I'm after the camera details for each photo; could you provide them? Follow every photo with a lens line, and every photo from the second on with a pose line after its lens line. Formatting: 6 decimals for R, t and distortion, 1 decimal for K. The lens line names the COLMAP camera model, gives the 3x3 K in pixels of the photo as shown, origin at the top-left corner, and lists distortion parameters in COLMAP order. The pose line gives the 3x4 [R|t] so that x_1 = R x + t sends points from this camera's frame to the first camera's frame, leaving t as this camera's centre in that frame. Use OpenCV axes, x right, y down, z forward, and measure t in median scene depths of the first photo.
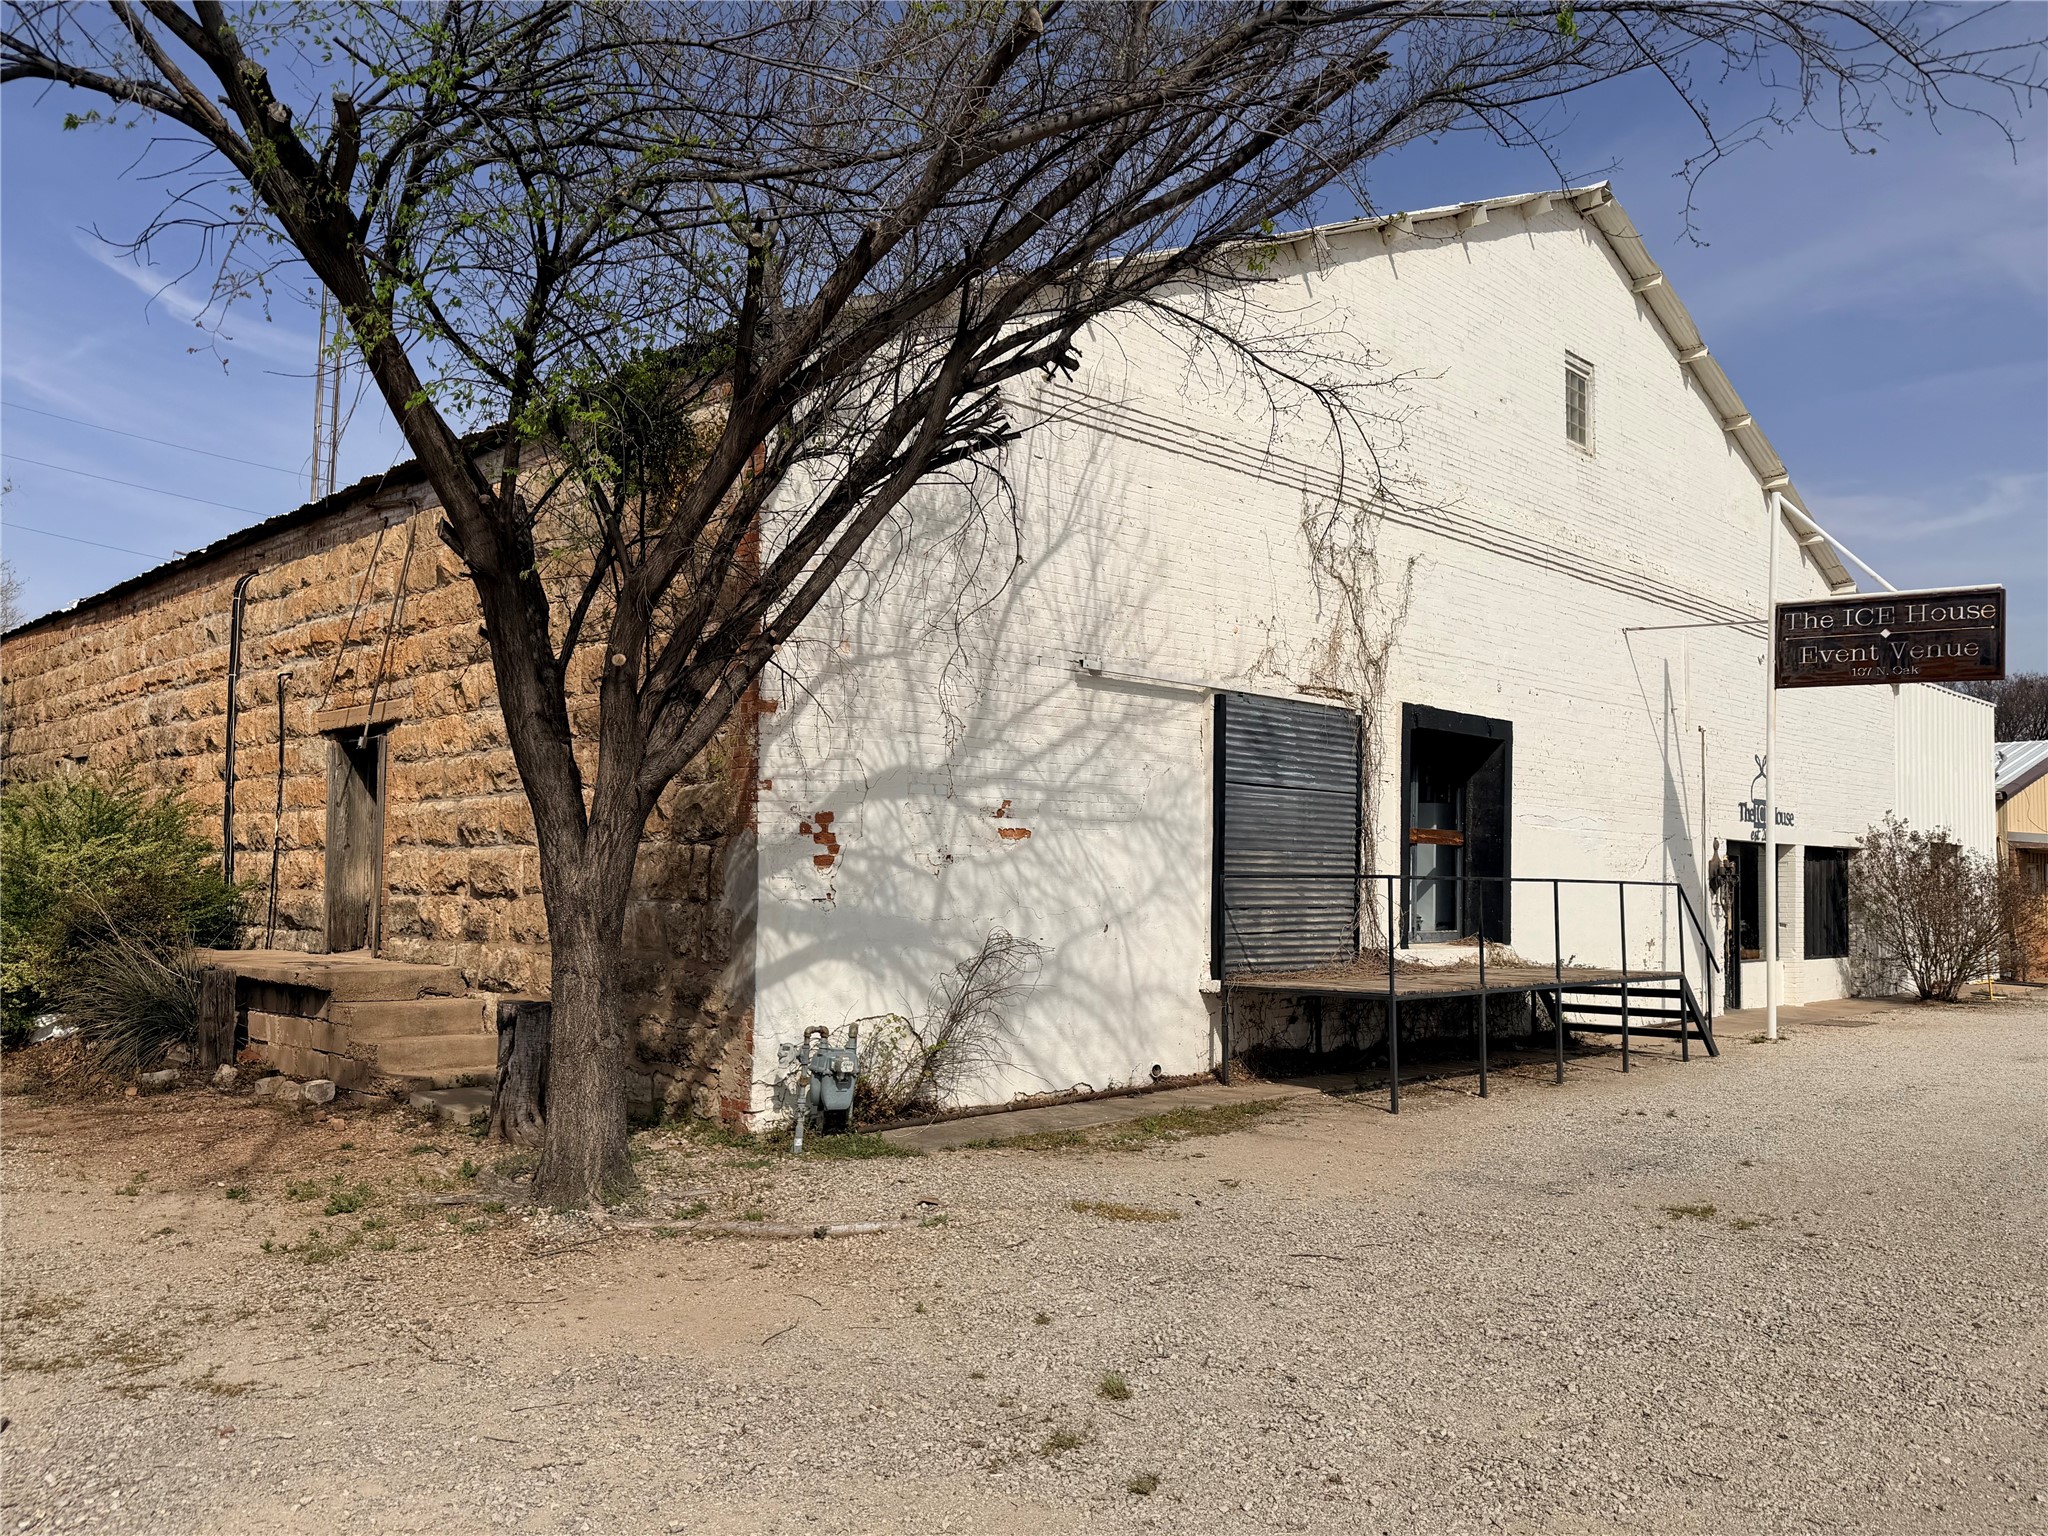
lens RADIAL K [[1558.9, 0, 1027.0], [0, 1558.9, 772.4], [0, 0, 1]] dist [0.002069, -0.003558]
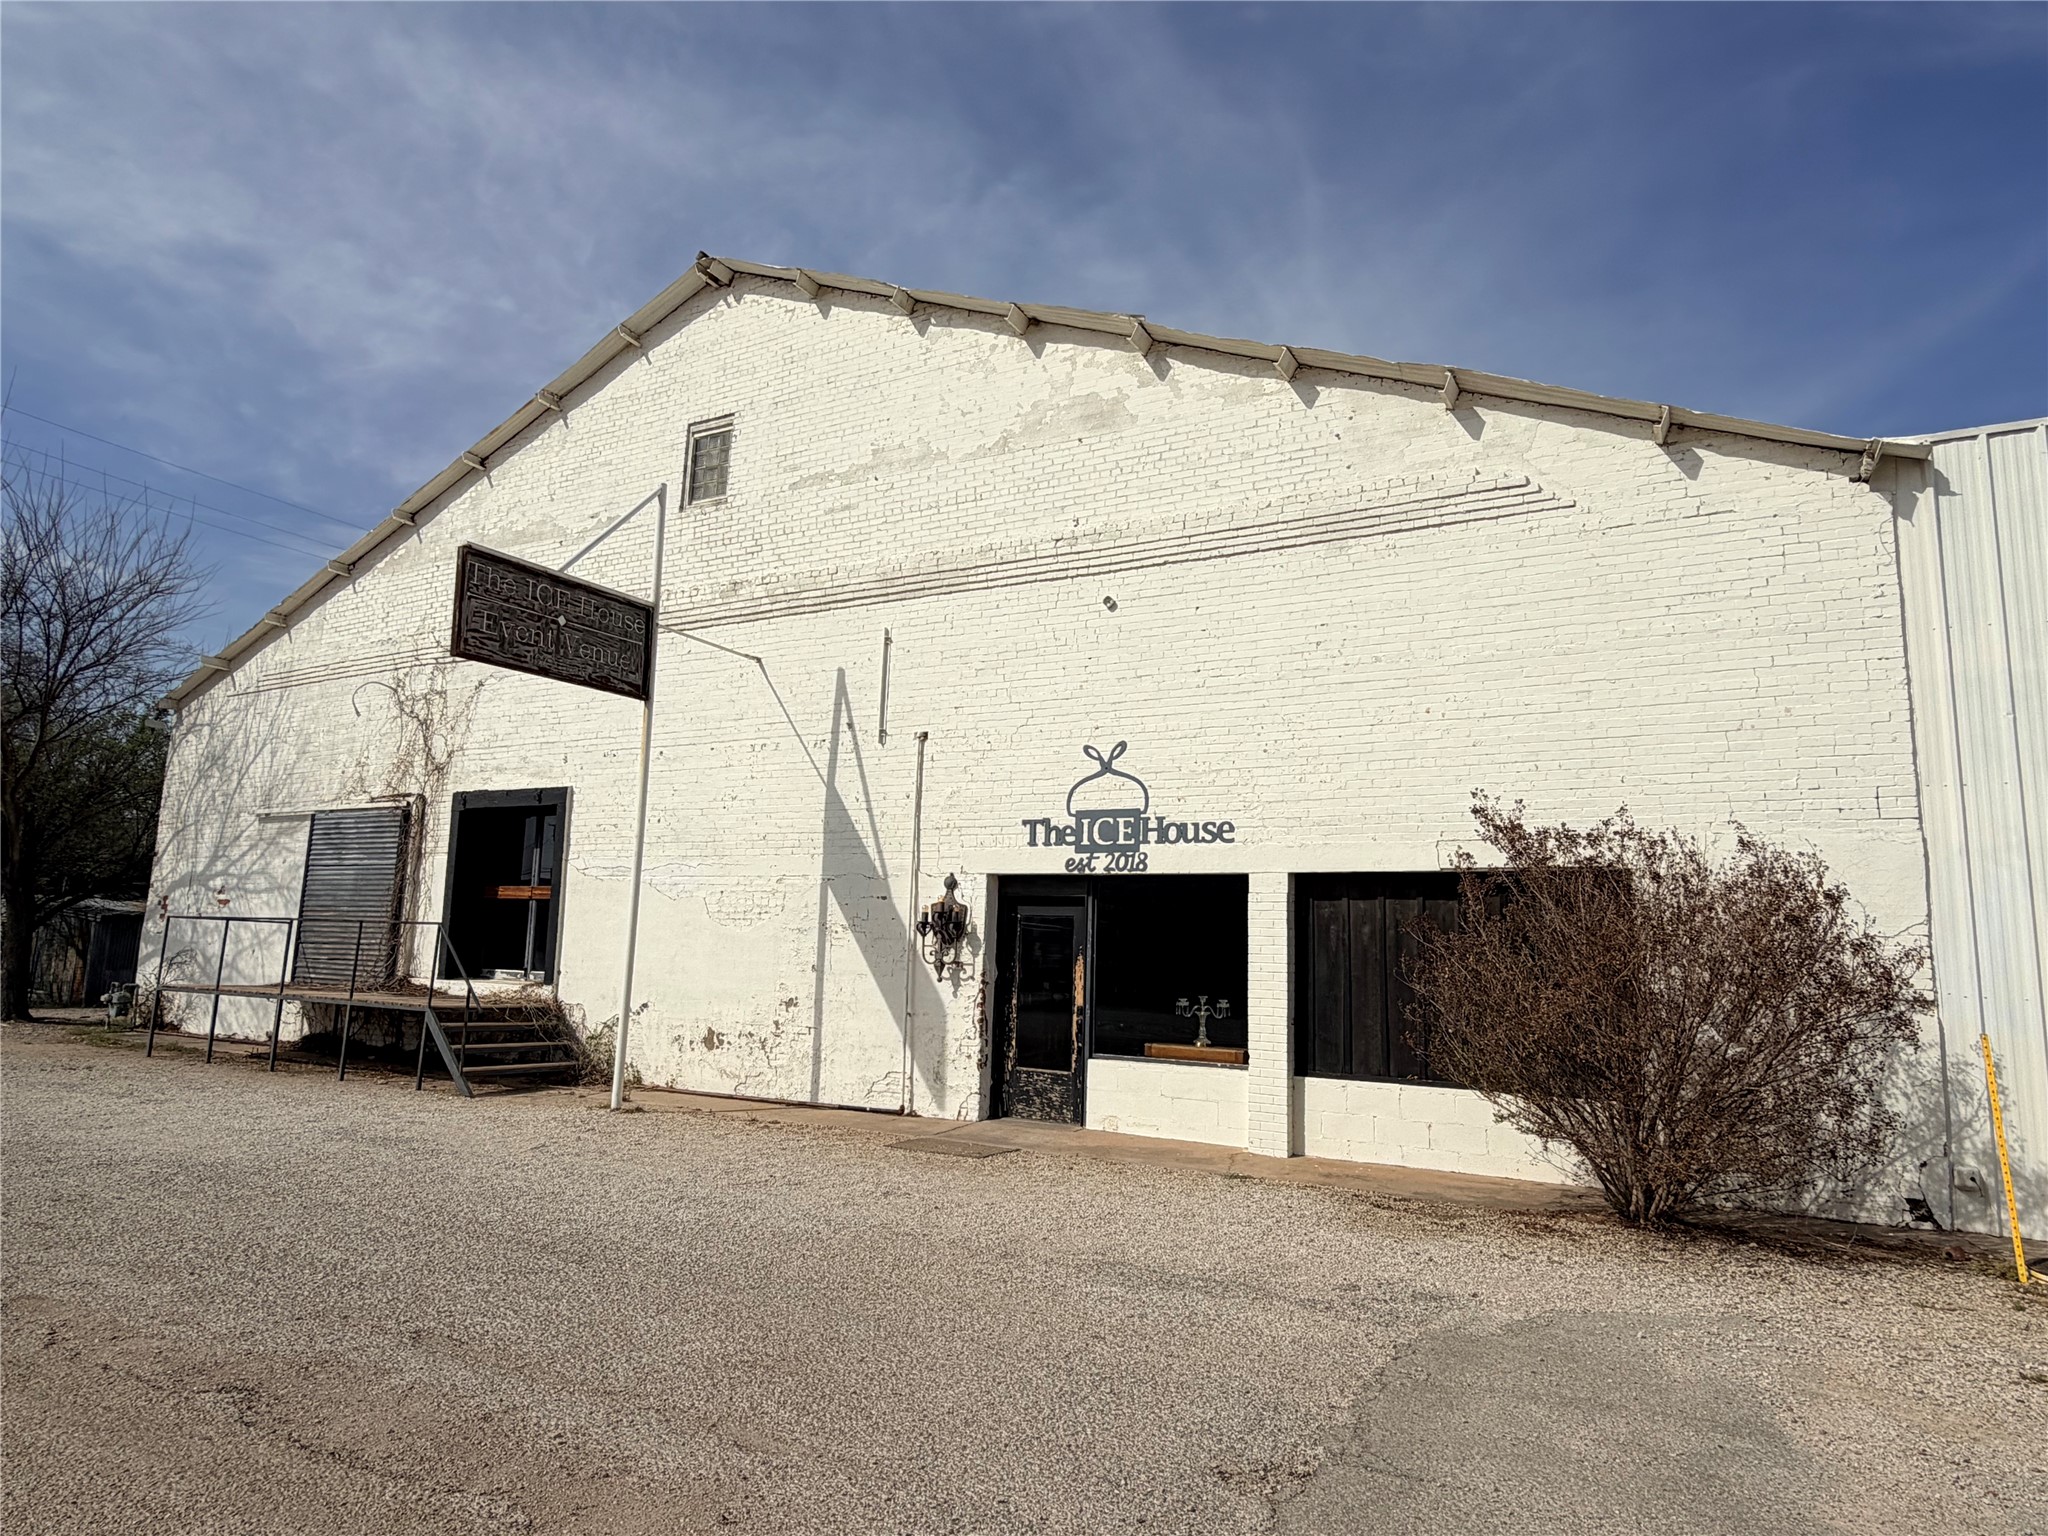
lens RADIAL K [[1204.1, 0, 1017.5], [0, 1204.1, 772.9], [0, 0, 1]] dist [-0.003769, 0.003393]
pose [[0.283250, -0.156431, -0.946202, 1.706490], [0.035105, 0.987638, -0.152773, 0.142386], [0.958403, 0.010056, 0.285240, 1.470975]]
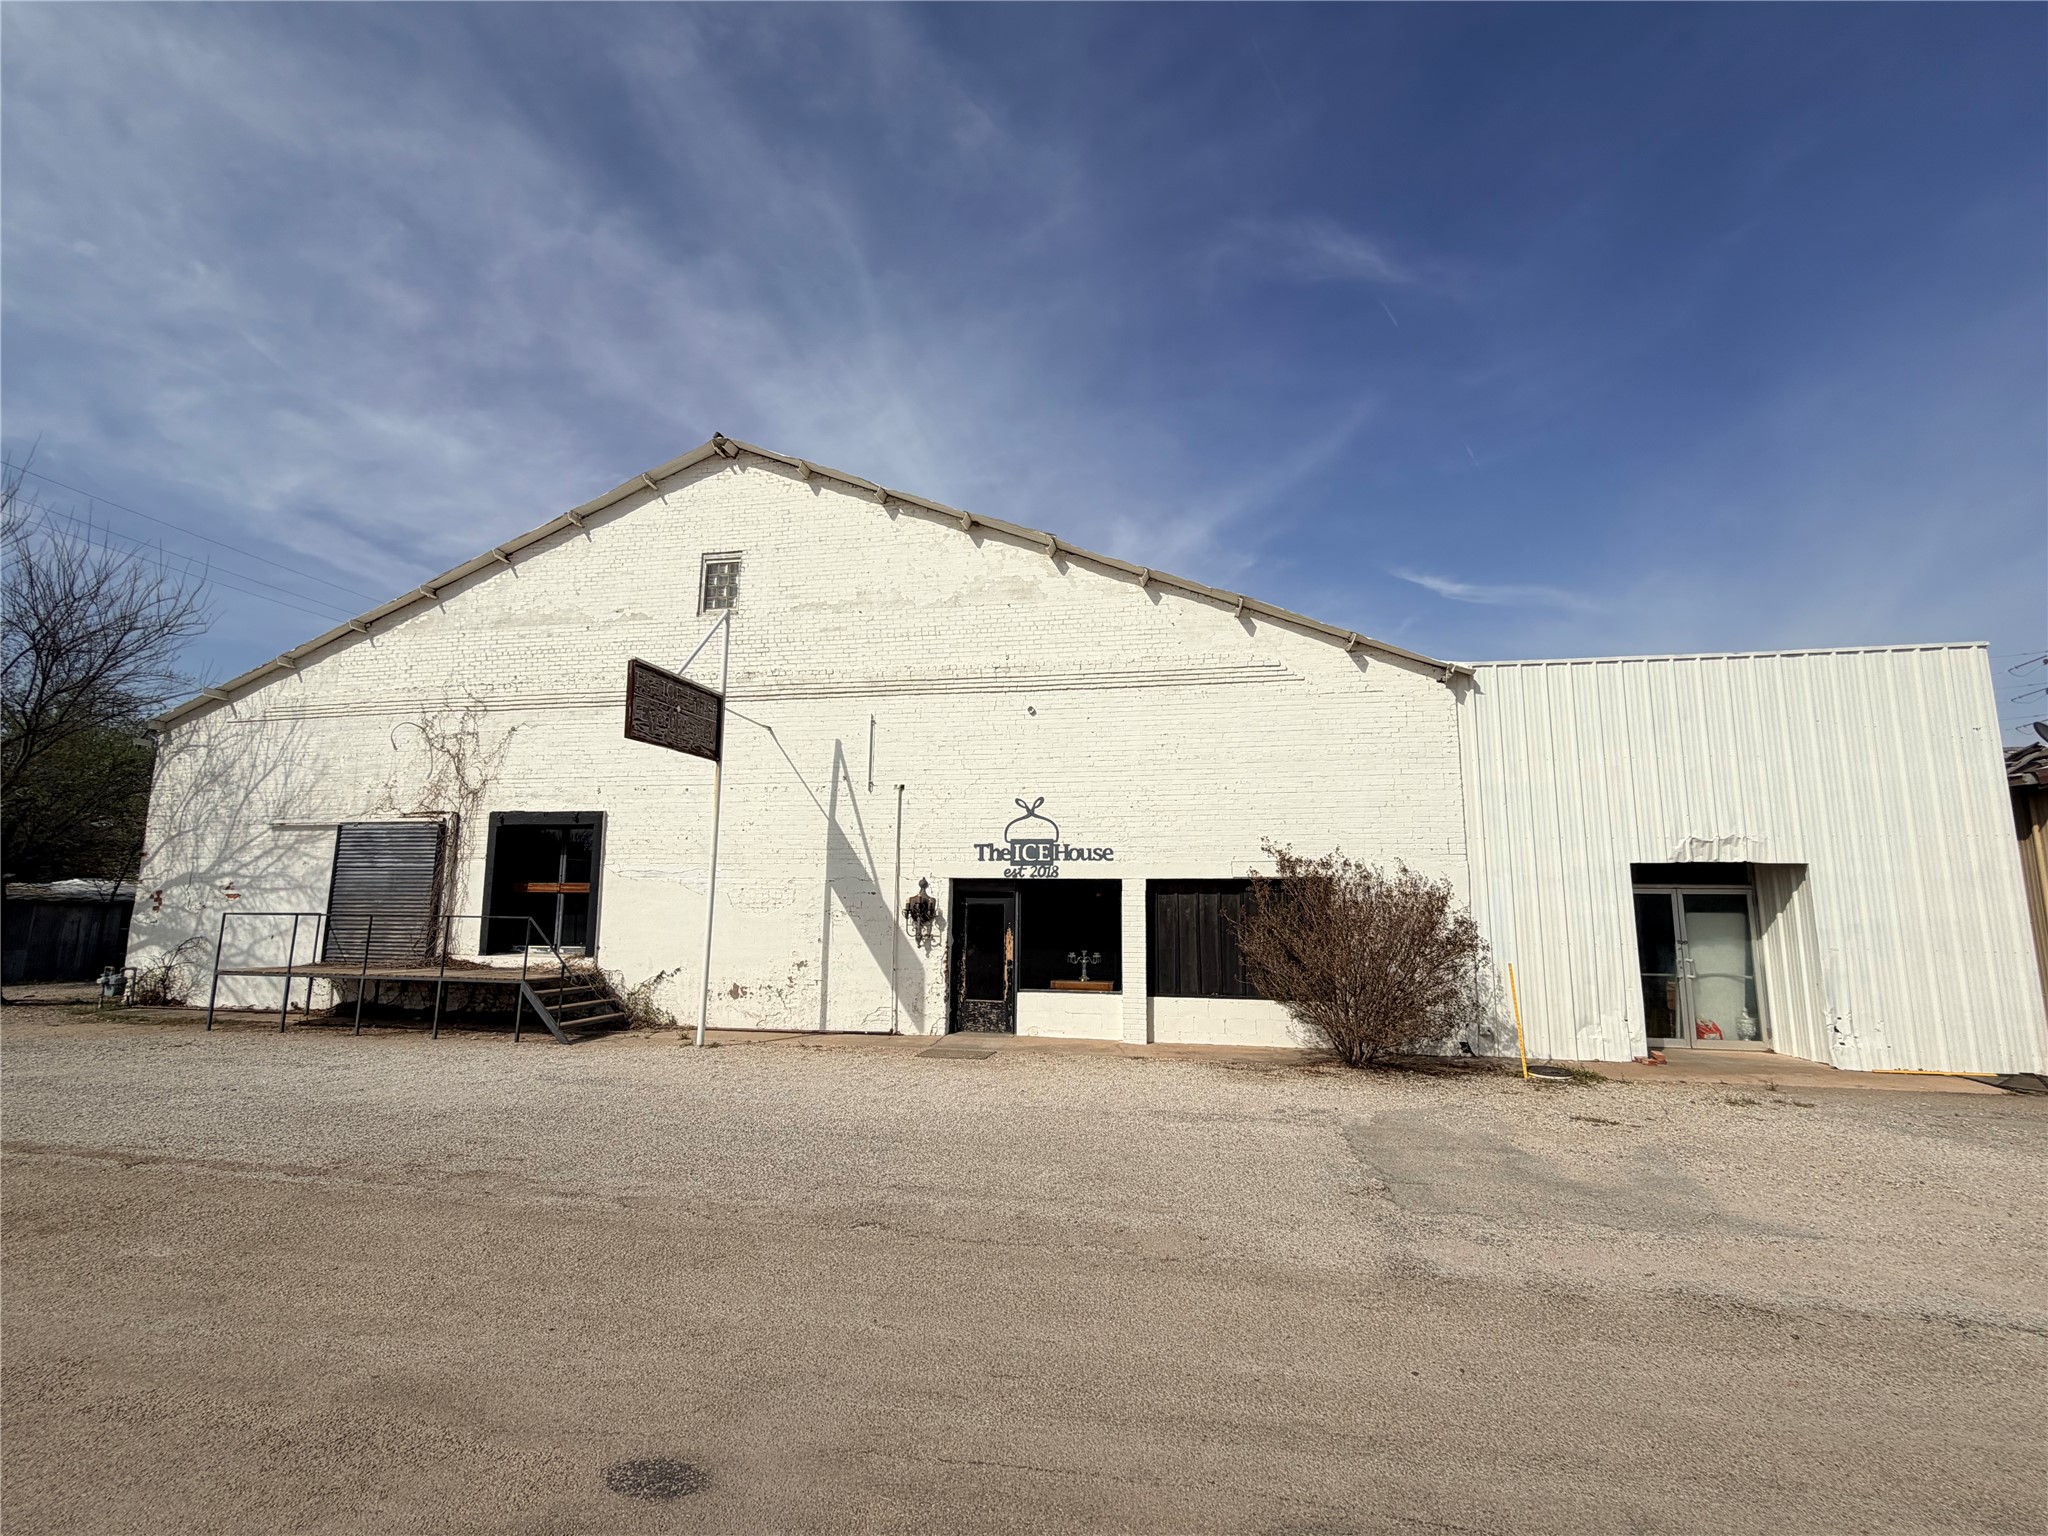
lens RADIAL K [[873.1, 0, 1020.4], [0, 873.1, 776.7], [0, 0, 1]] dist [0.003572, -0.001420]
pose [[0.570239, -0.133055, -0.810632, 1.734099], [0.057087, 0.990828, -0.122475, 0.087329], [0.819493, 0.023563, 0.572605, 1.163988]]
